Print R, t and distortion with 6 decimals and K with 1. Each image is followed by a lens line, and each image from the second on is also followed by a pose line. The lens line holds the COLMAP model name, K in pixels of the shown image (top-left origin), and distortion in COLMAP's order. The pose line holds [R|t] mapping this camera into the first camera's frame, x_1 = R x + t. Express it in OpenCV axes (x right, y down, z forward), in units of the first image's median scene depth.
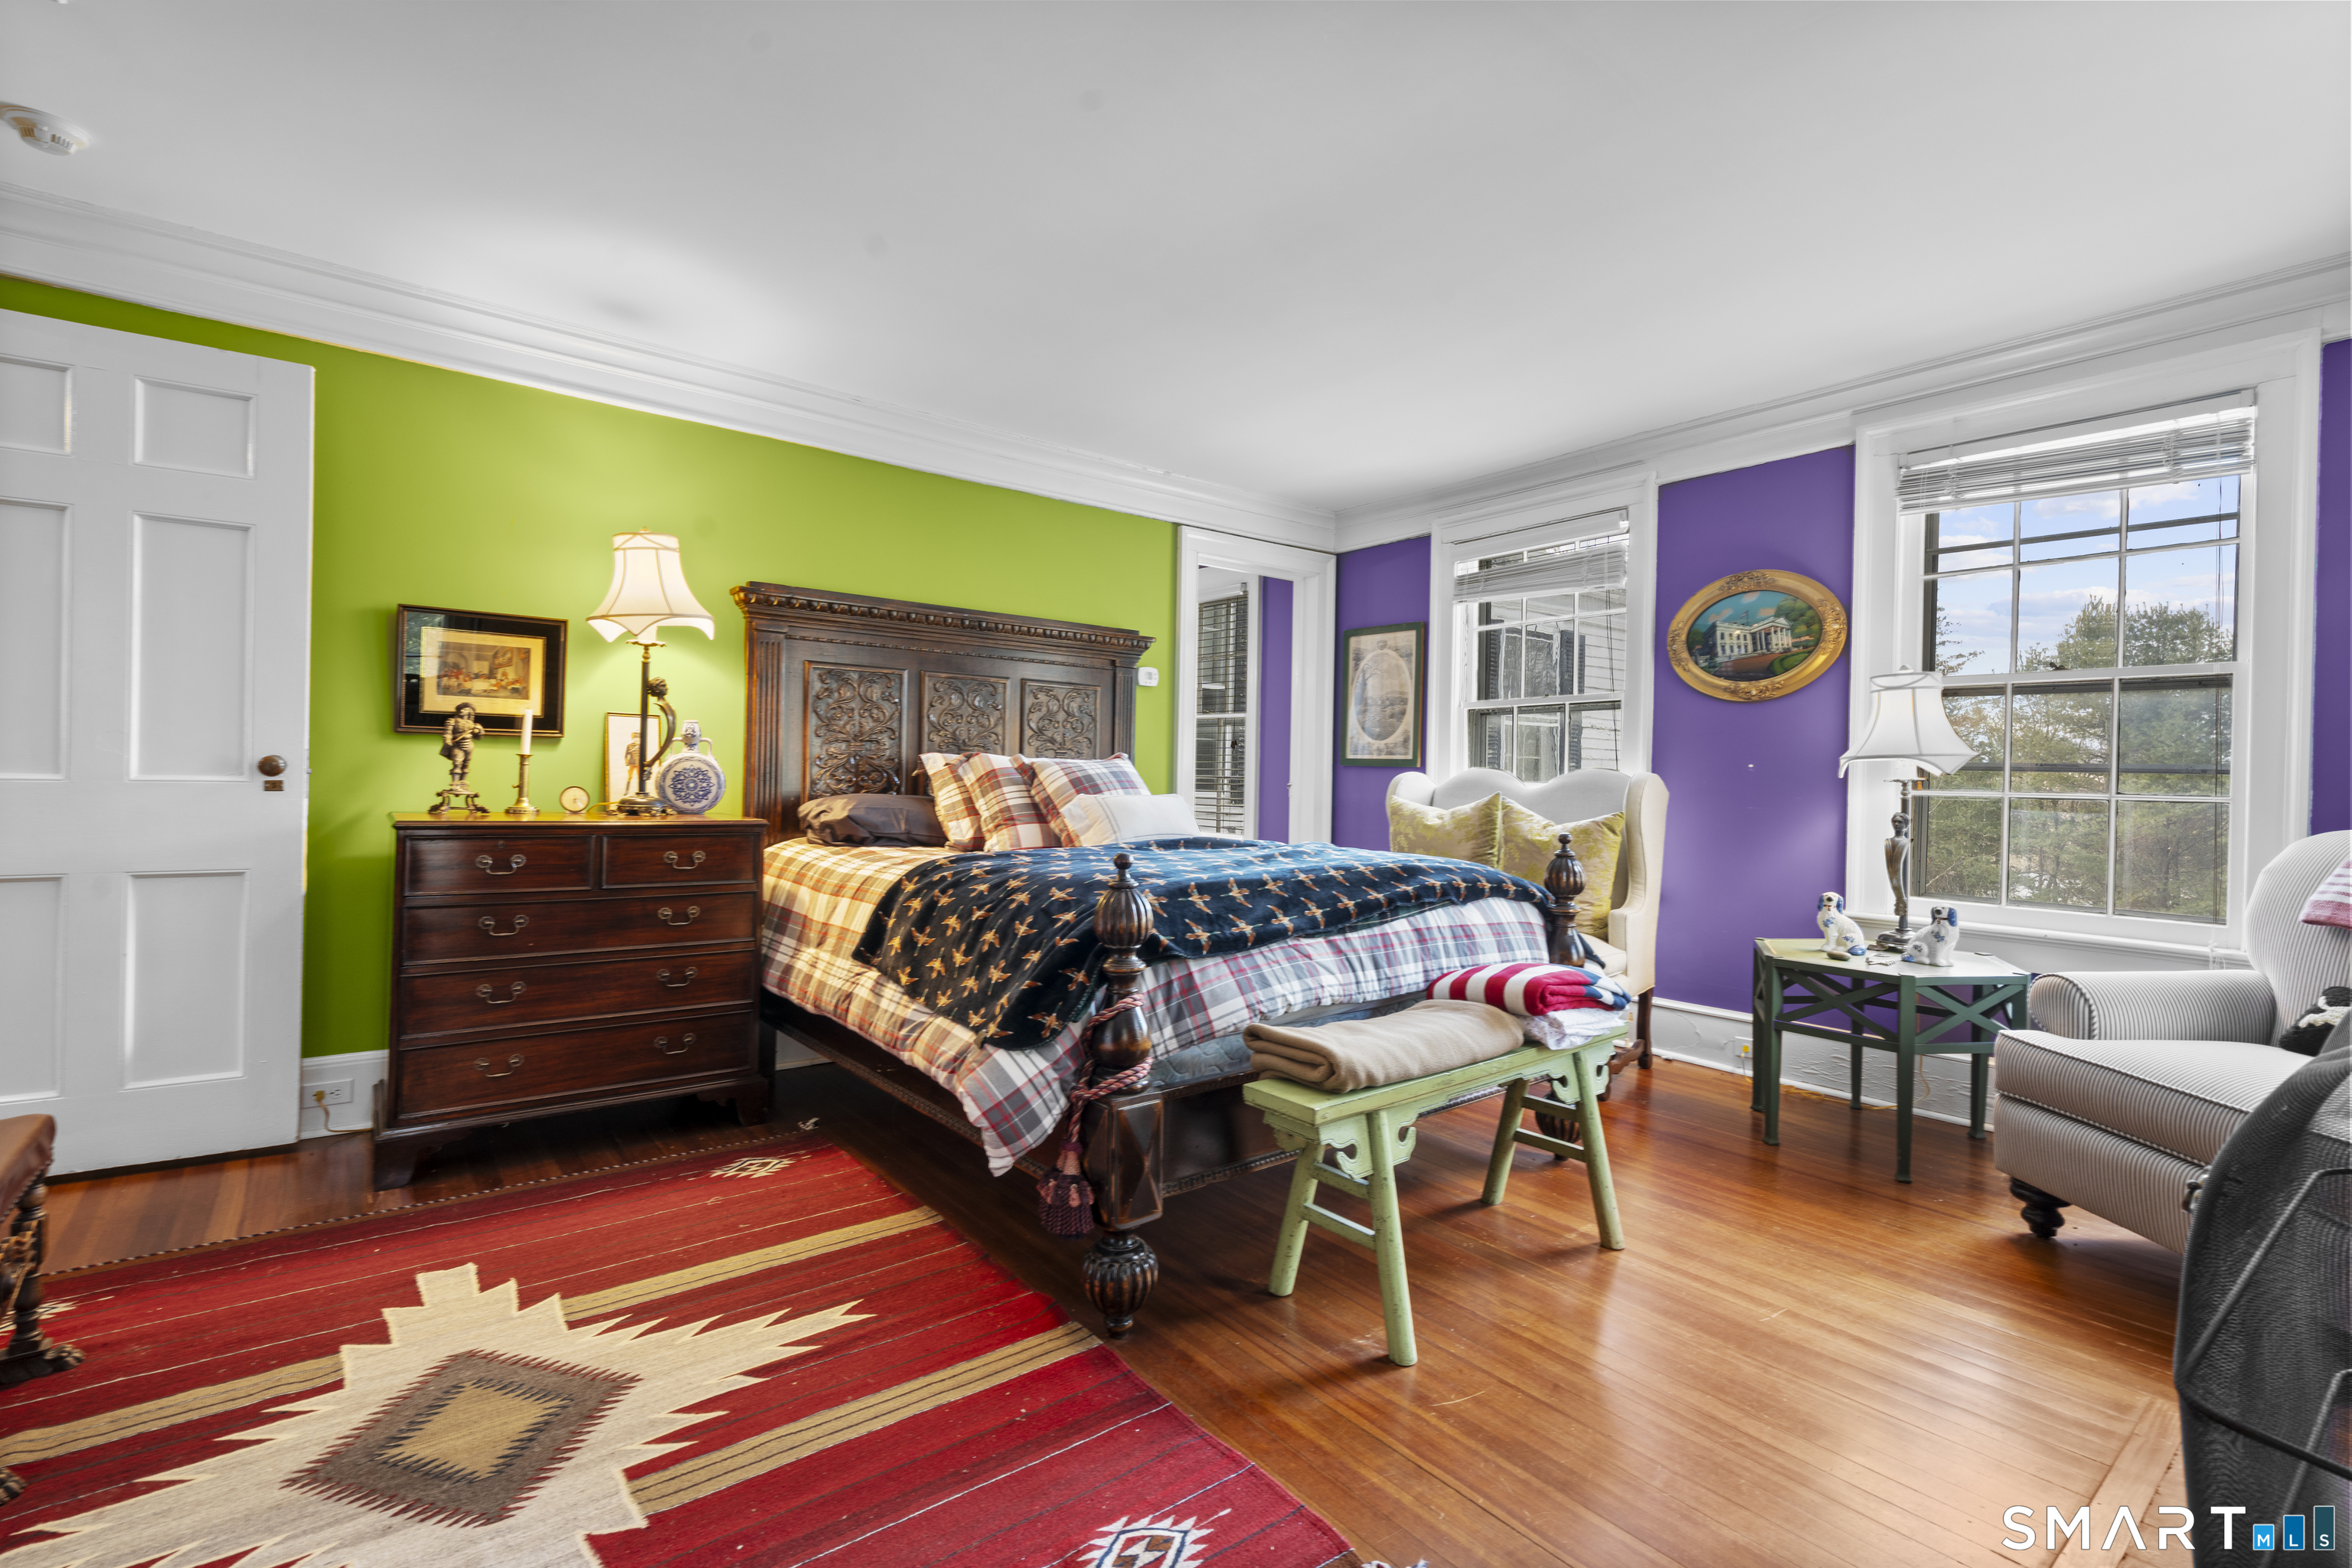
lens RADIAL K [[1050.4, 0, 1178.6], [0, 1050.4, 776.6], [0, 0, 1]] dist [-0.010166, 0.000759]
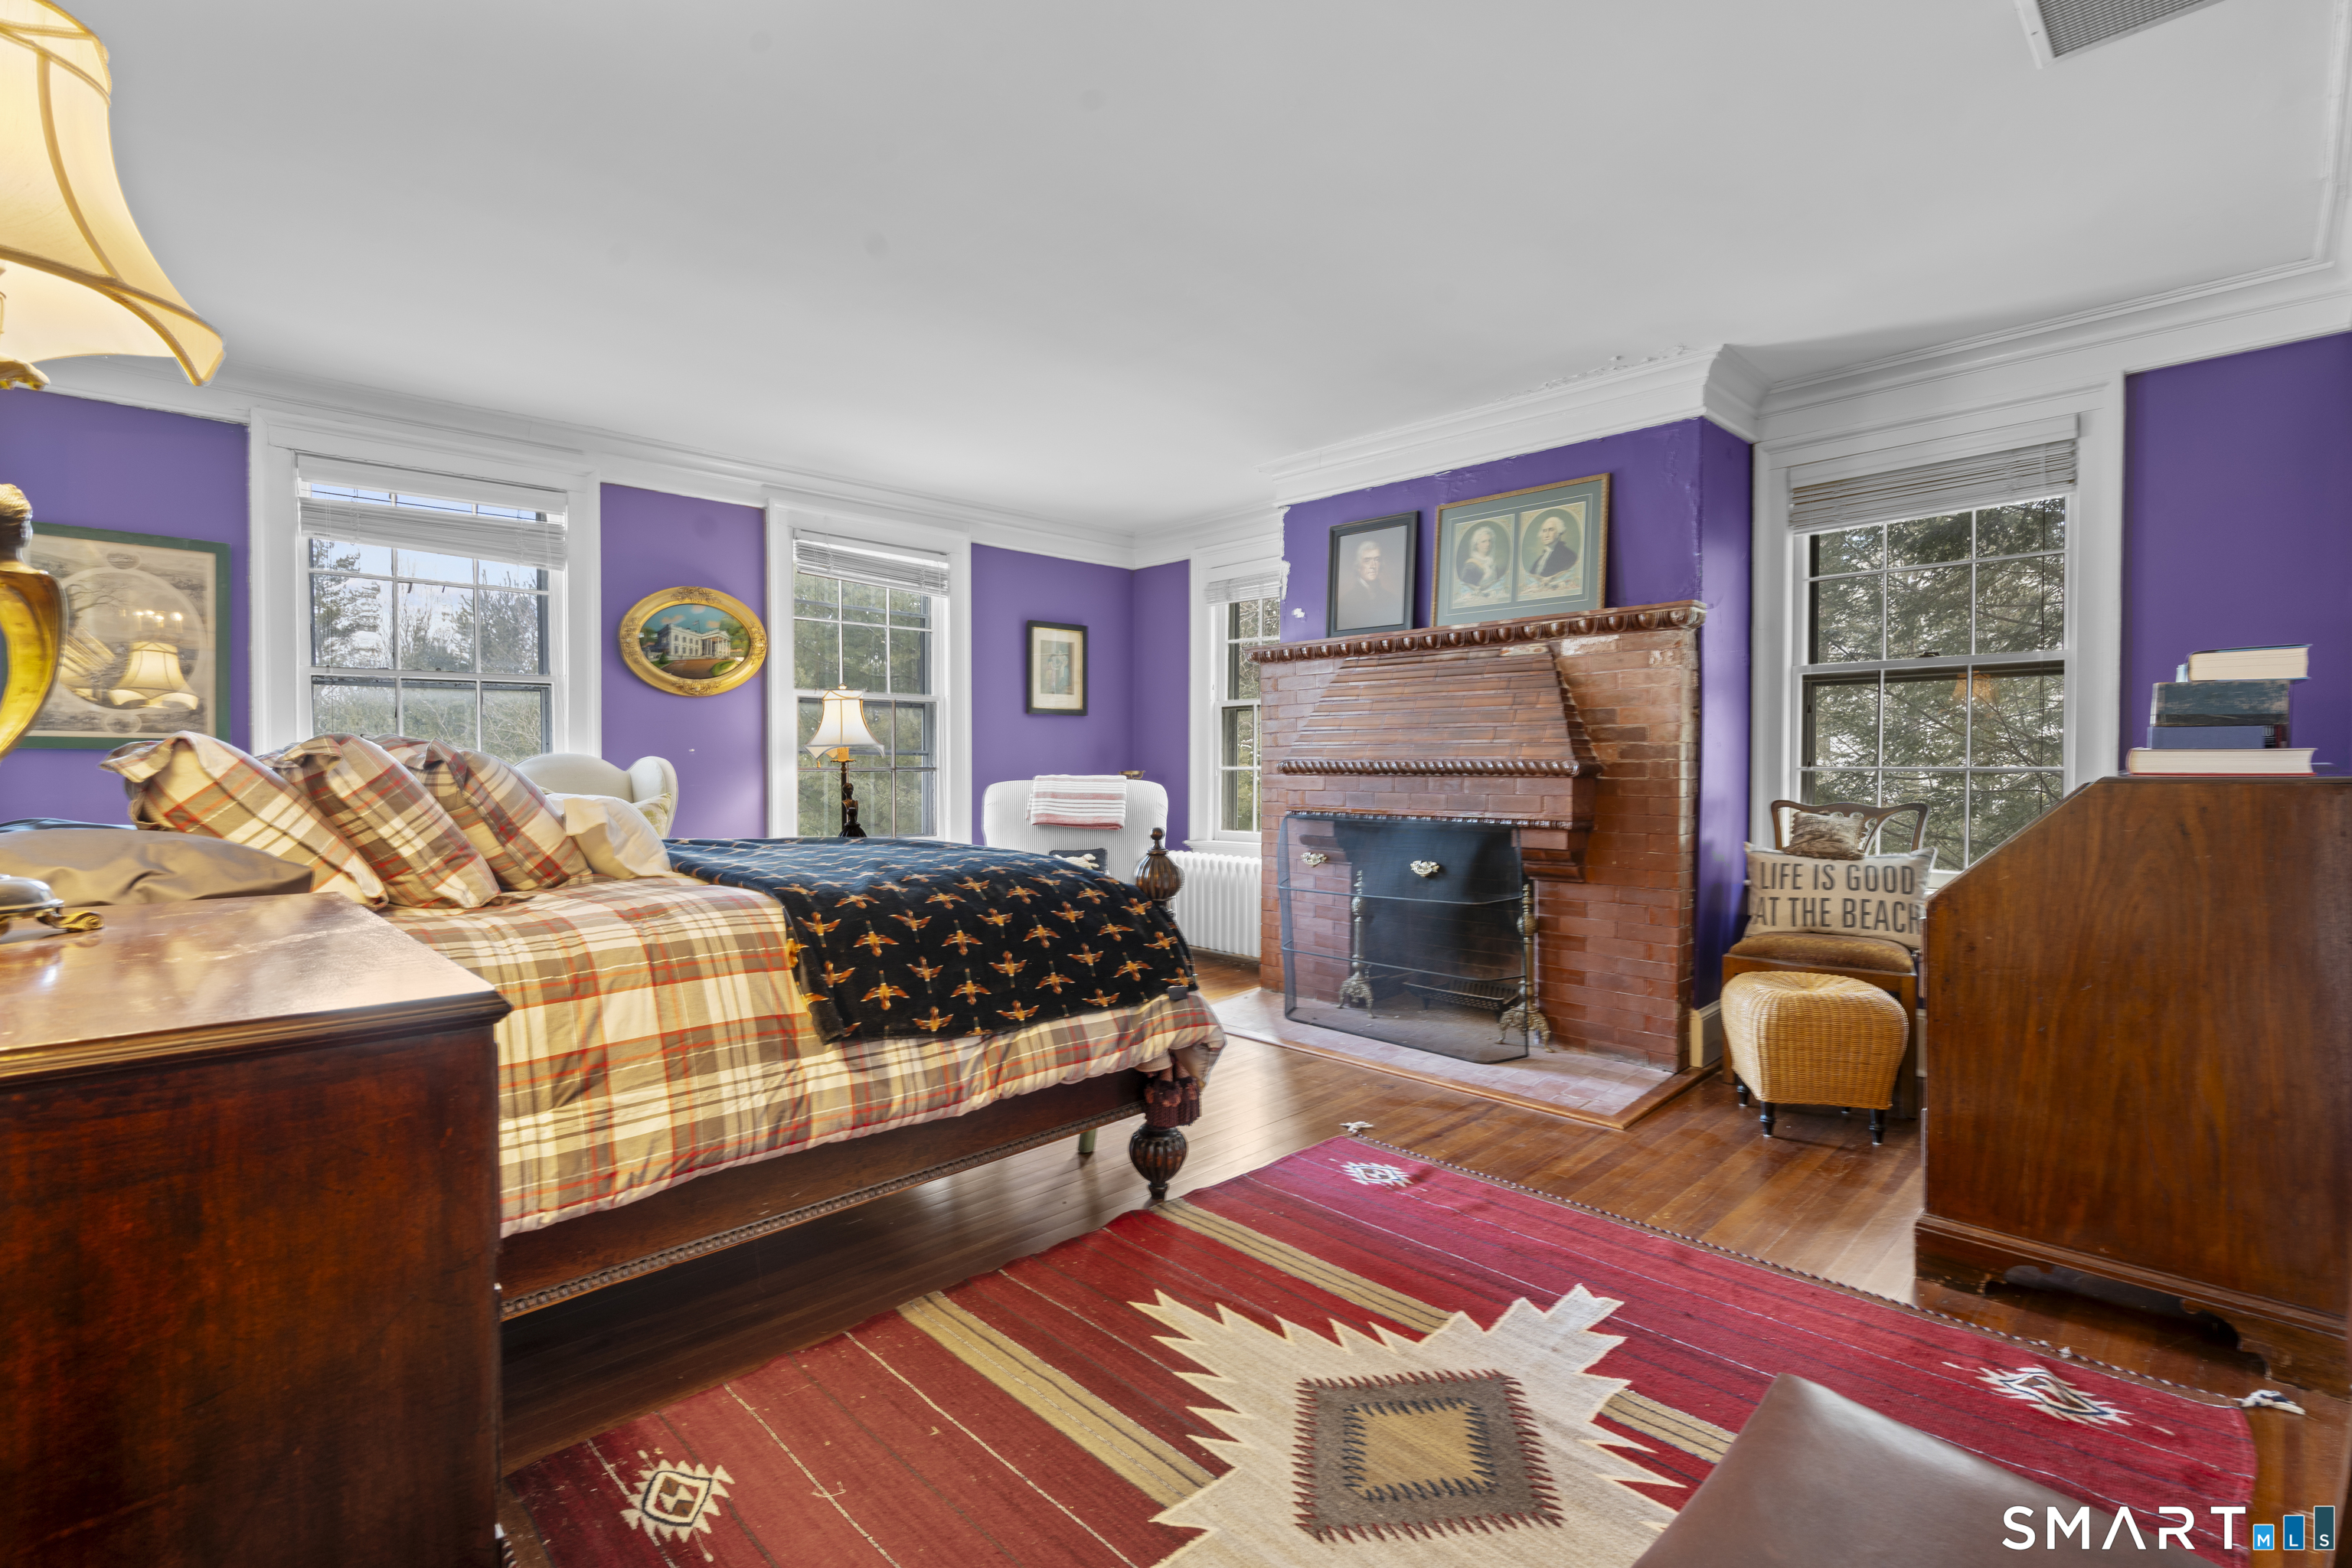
lens RADIAL K [[1050.4, 0, 1178.6], [0, 1050.4, 776.6], [0, 0, 1]] dist [-0.010166, 0.000759]
pose [[-0.101137, -0.029811, 0.994426, -0.819574], [0.002122, 0.999542, 0.030180, -0.017946], [-0.994870, 0.005163, -0.101027, 0.671727]]
